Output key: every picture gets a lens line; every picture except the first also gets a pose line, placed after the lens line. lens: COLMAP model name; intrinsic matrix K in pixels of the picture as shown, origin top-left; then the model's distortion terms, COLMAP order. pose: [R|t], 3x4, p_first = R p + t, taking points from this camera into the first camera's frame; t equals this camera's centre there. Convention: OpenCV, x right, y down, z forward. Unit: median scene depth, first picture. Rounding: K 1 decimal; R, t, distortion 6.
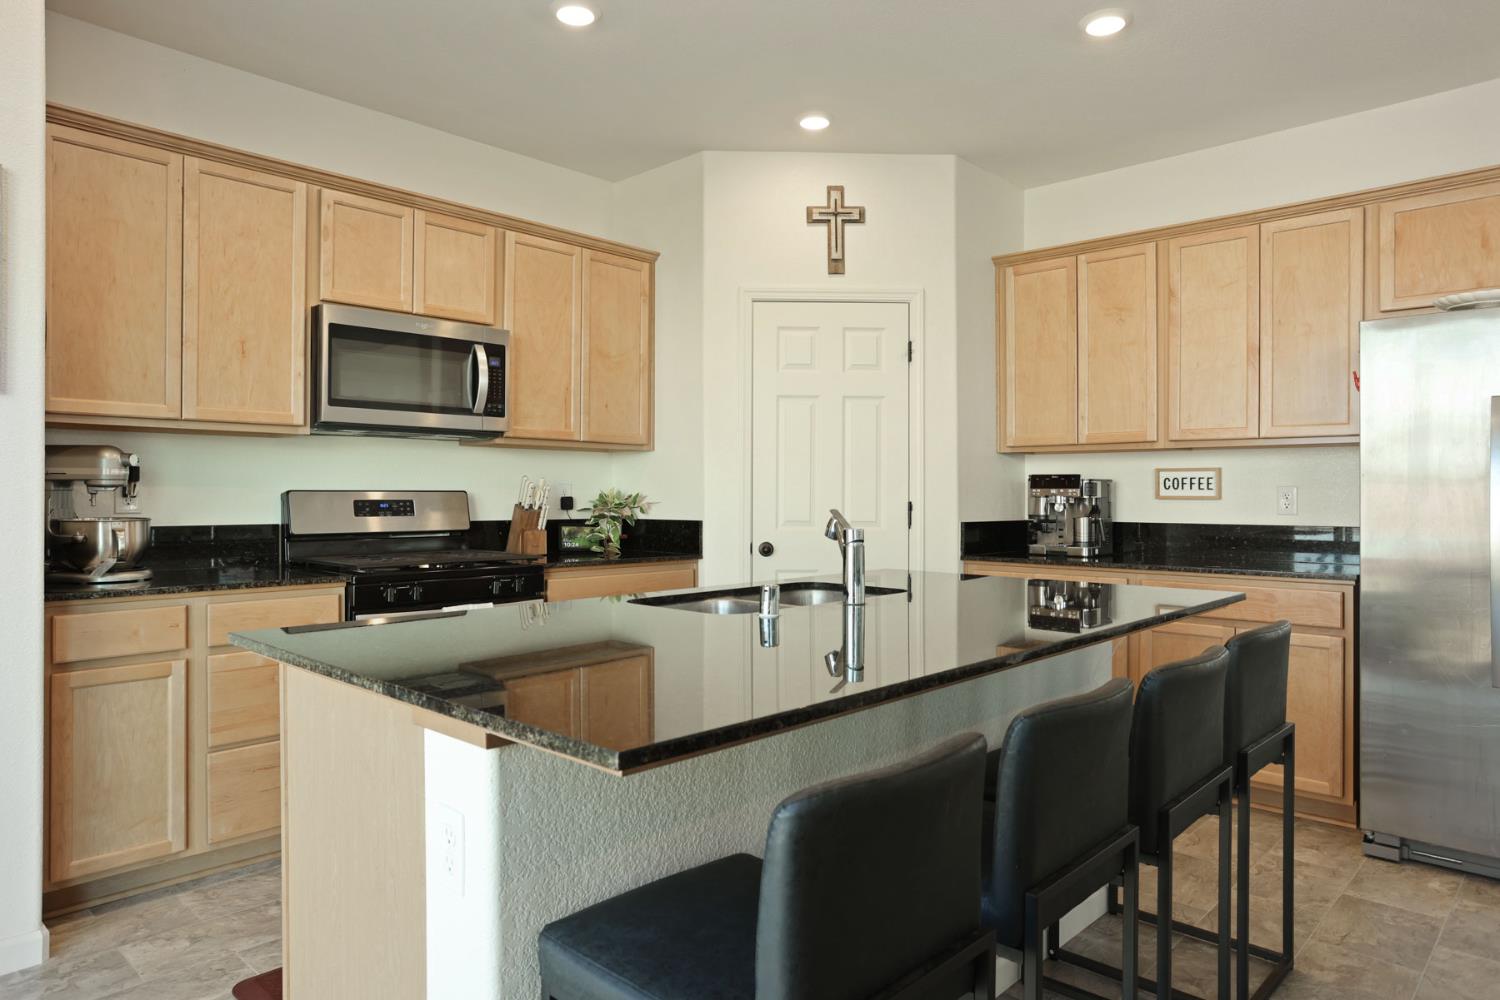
lens RADIAL K [[954.9, 0, 737.2], [0, 954.9, 493.5], [0, 0, 1]] dist [-0.067290, 0.014081]
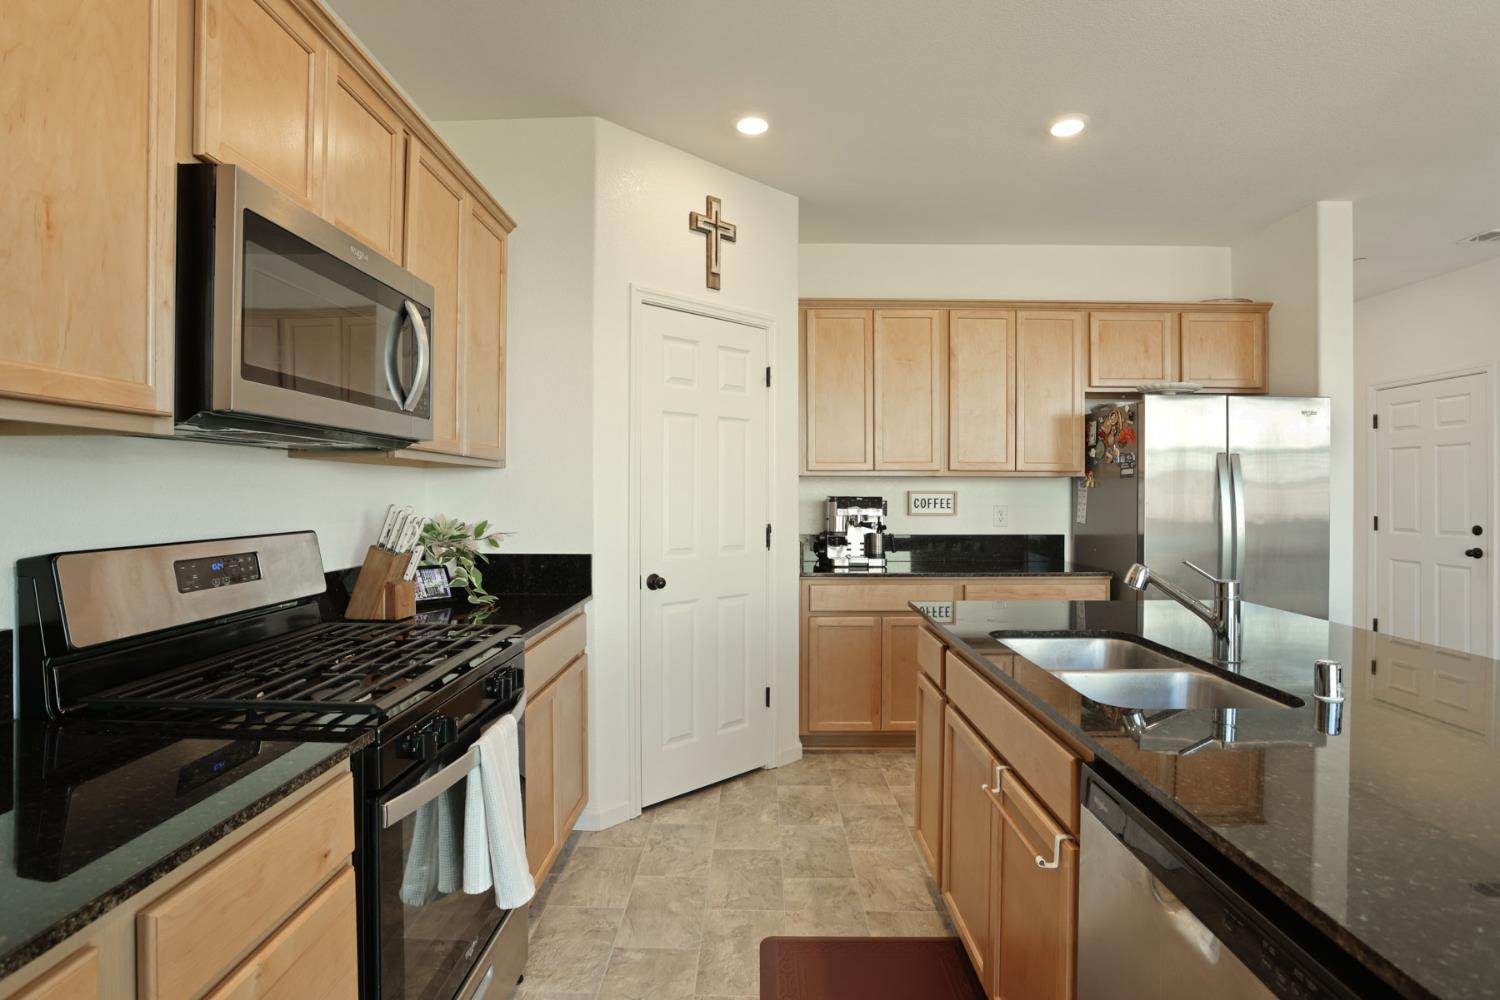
lens RADIAL K [[738.8, 0, 752.8], [0, 738.8, 489.0], [0, 0, 1]] dist [-0.073762, 0.000442]
pose [[0.729342, 0.002319, 0.684145, -0.378729], [-0.002333, 0.999997, -0.000902, -0.028519], [-0.684145, -0.000938, 0.729345, 0.438755]]
